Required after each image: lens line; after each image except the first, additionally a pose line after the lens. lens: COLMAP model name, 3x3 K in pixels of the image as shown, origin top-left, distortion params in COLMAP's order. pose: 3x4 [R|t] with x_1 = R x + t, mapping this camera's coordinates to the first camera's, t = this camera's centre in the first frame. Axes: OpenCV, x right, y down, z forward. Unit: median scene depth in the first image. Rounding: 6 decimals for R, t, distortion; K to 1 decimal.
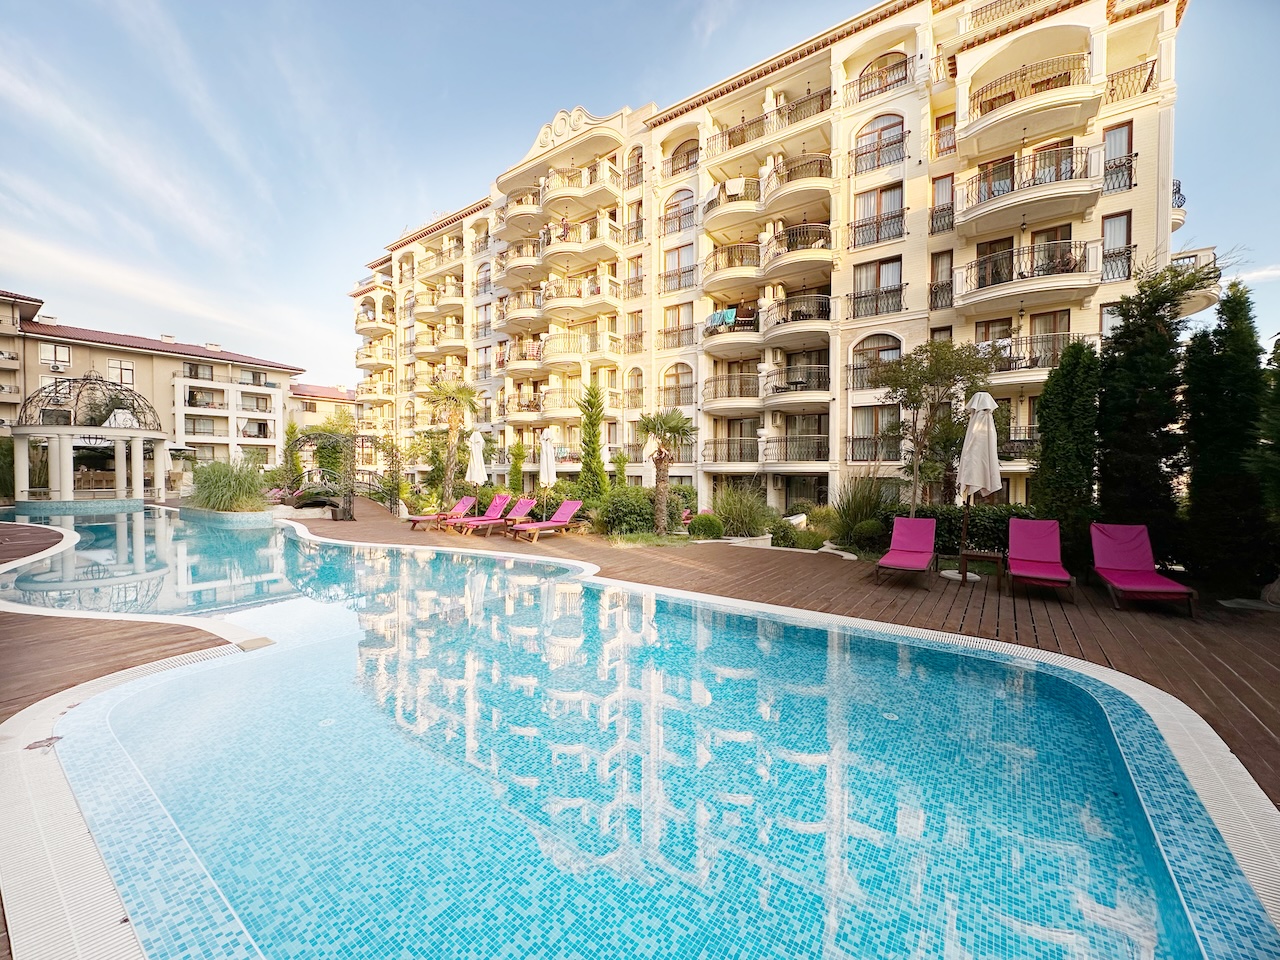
lens RADIAL K [[509.2, 0, 640.0], [0, 509.2, 480.0], [0, 0, 1]] dist [0.000325, 0.000044]
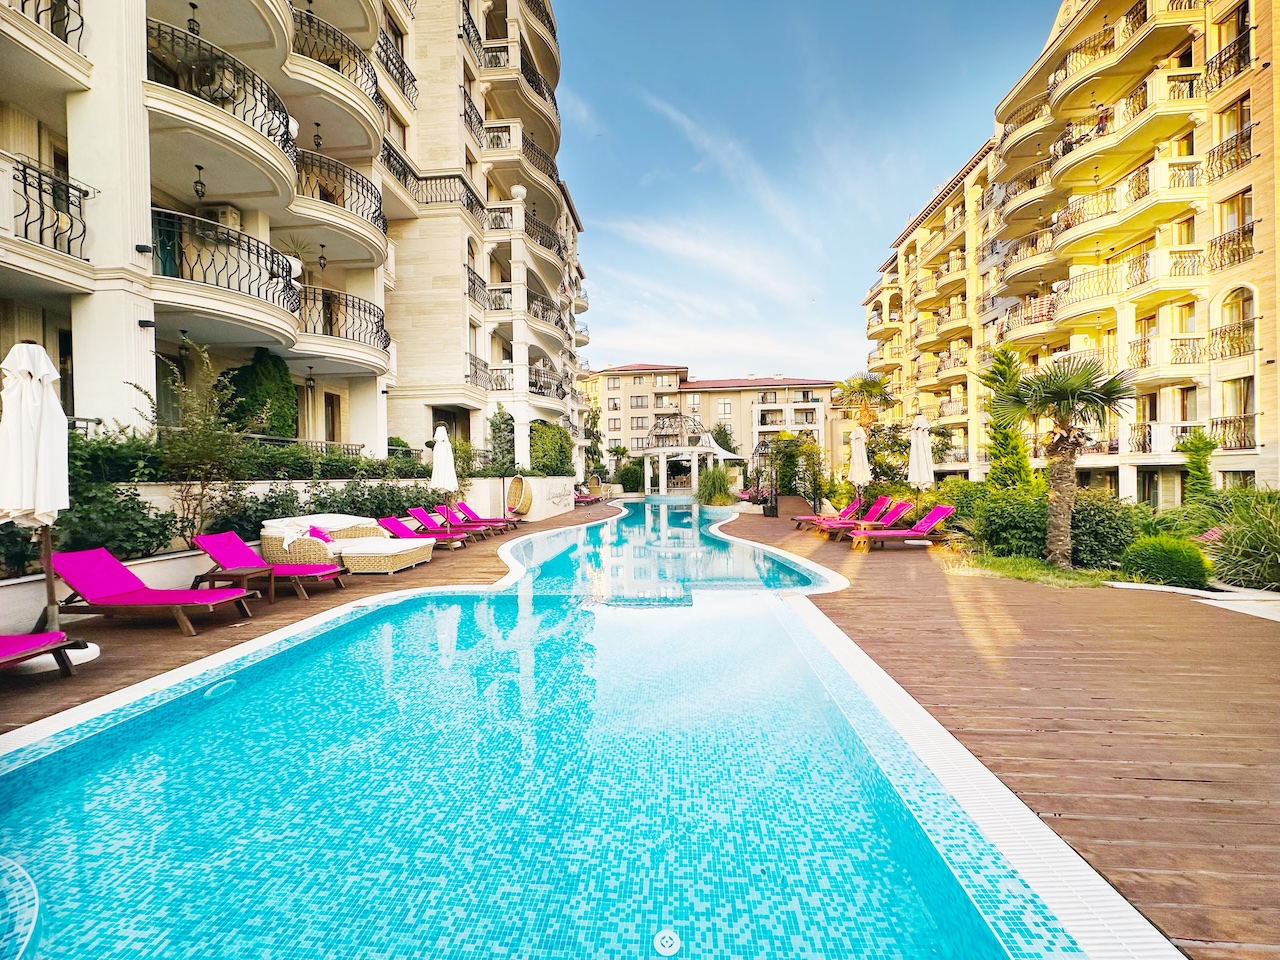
lens RADIAL K [[509.2, 0, 640.0], [0, 509.2, 480.0], [0, 0, 1]] dist [0.000325, 0.000044]
pose [[0.521777, -0.006040, -0.853061, 0.101714], [0.004130, 0.999981, -0.004554, 0.001230], [0.853072, -0.001147, 0.521792, 0.076287]]
